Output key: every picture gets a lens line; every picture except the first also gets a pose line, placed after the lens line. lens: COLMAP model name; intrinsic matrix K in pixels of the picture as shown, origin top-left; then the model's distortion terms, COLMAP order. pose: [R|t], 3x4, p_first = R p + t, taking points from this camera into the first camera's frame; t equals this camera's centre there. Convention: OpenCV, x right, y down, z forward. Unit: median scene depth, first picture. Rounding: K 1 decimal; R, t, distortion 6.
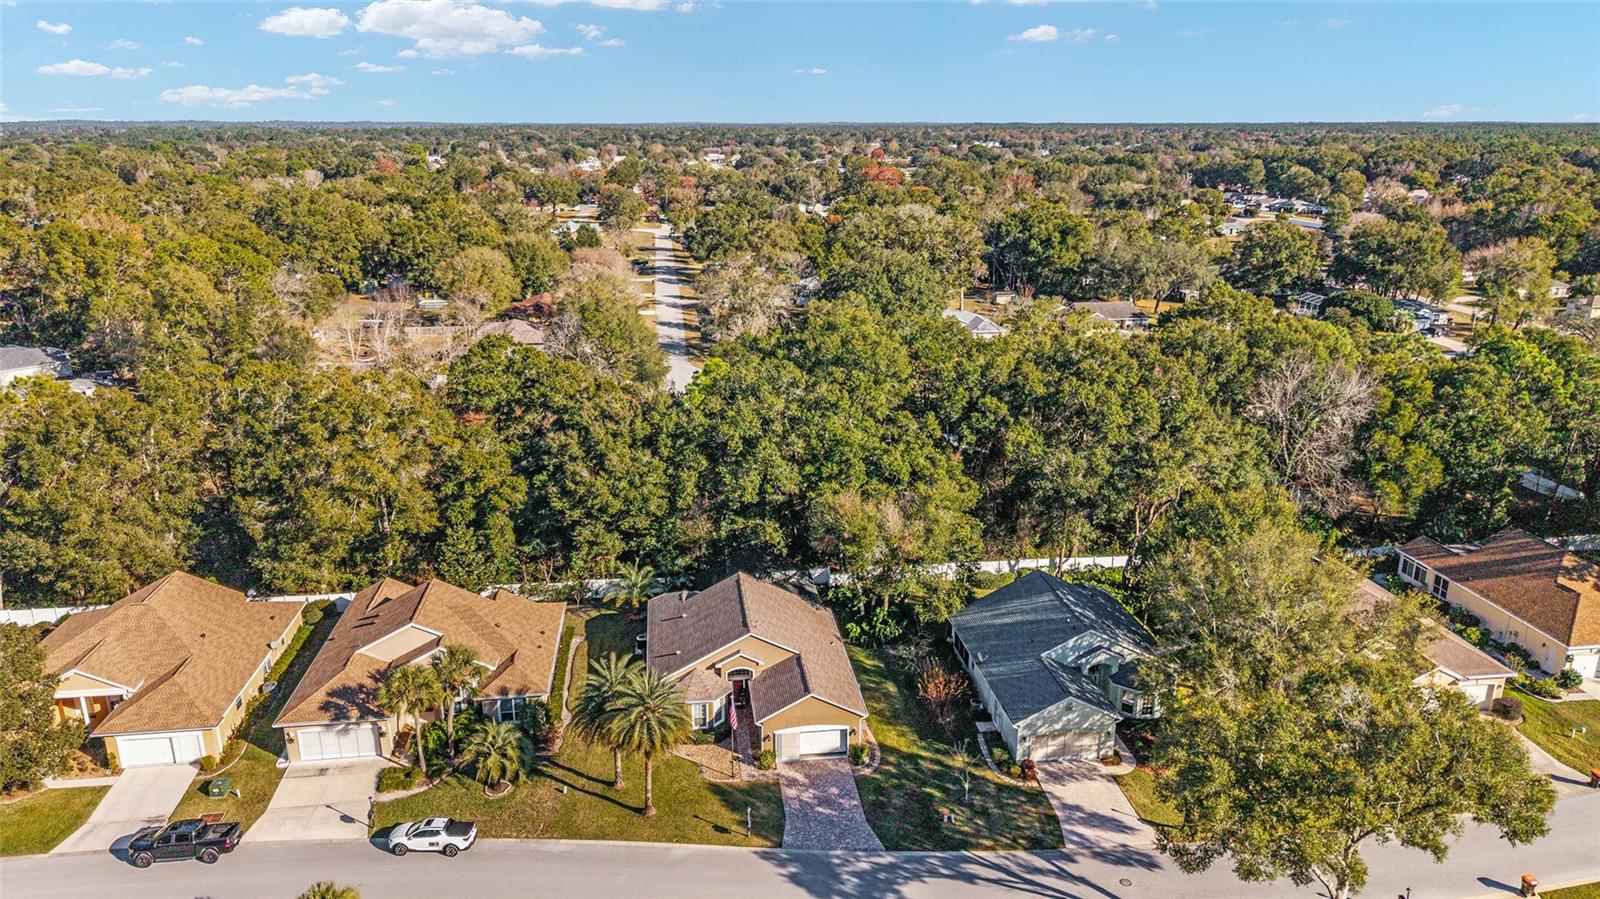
lens RADIAL K [[1073.4, 0, 800.0], [0, 1073.4, 449.5], [0, 0, 1]] dist [0.031841, -0.038326]
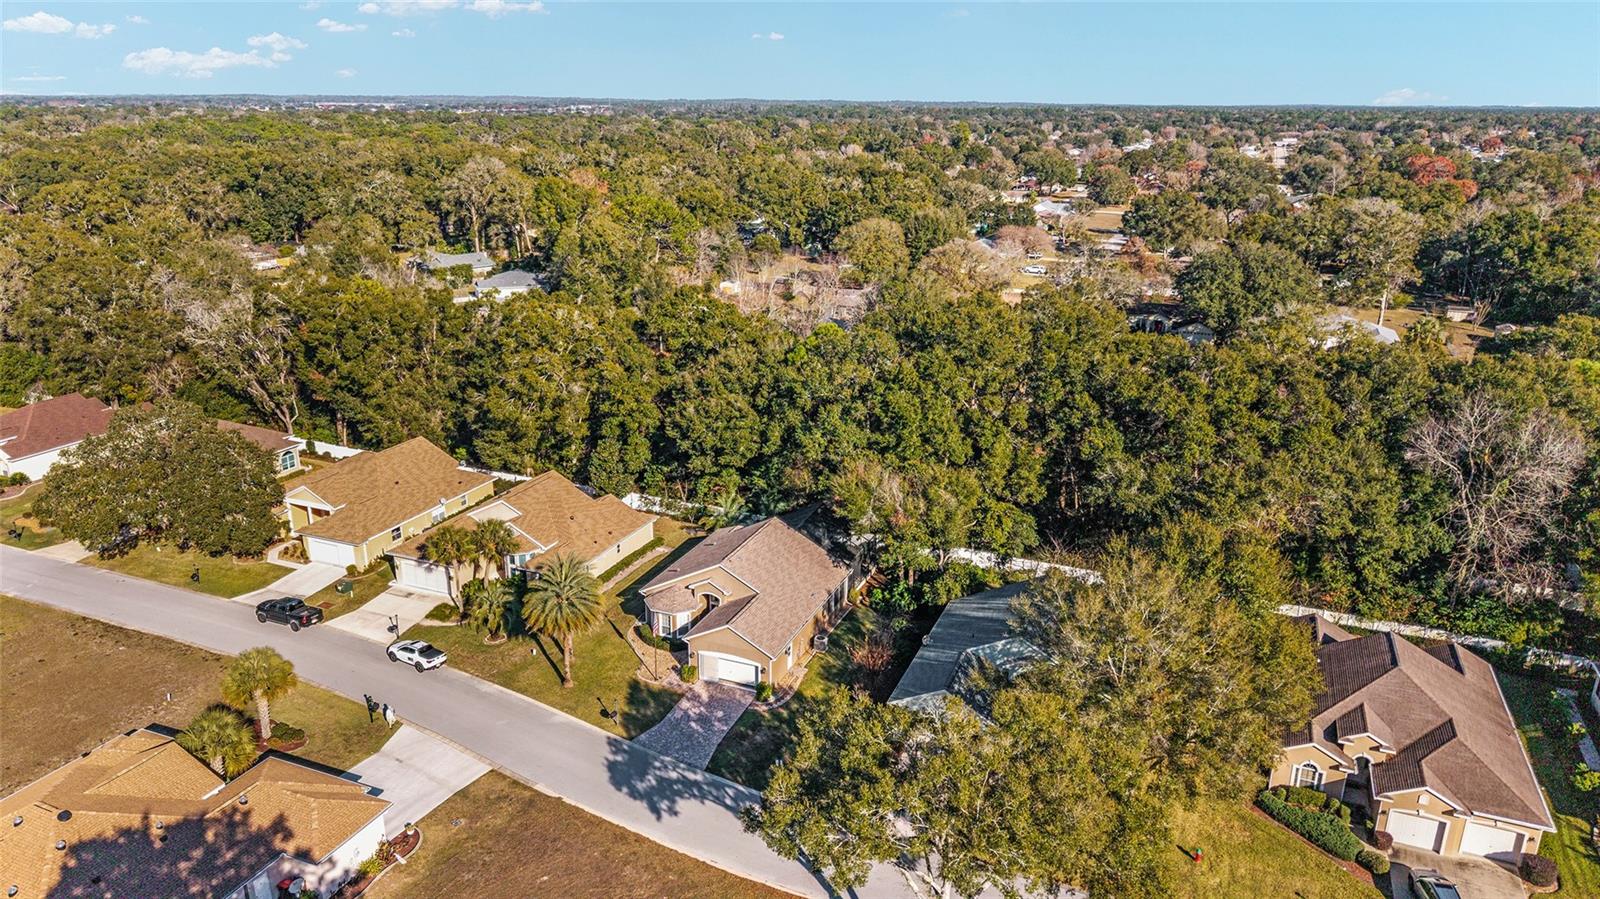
lens RADIAL K [[1057.4, 0, 806.6], [0, 1057.4, 444.7], [0, 0, 1]] dist [0.042268, -0.064173]
pose [[0.871176, 0.158628, -0.464639, 0.539677], [-0.151072, 0.987061, 0.053730, -0.023994], [0.467150, 0.023386, 0.883869, 0.078291]]
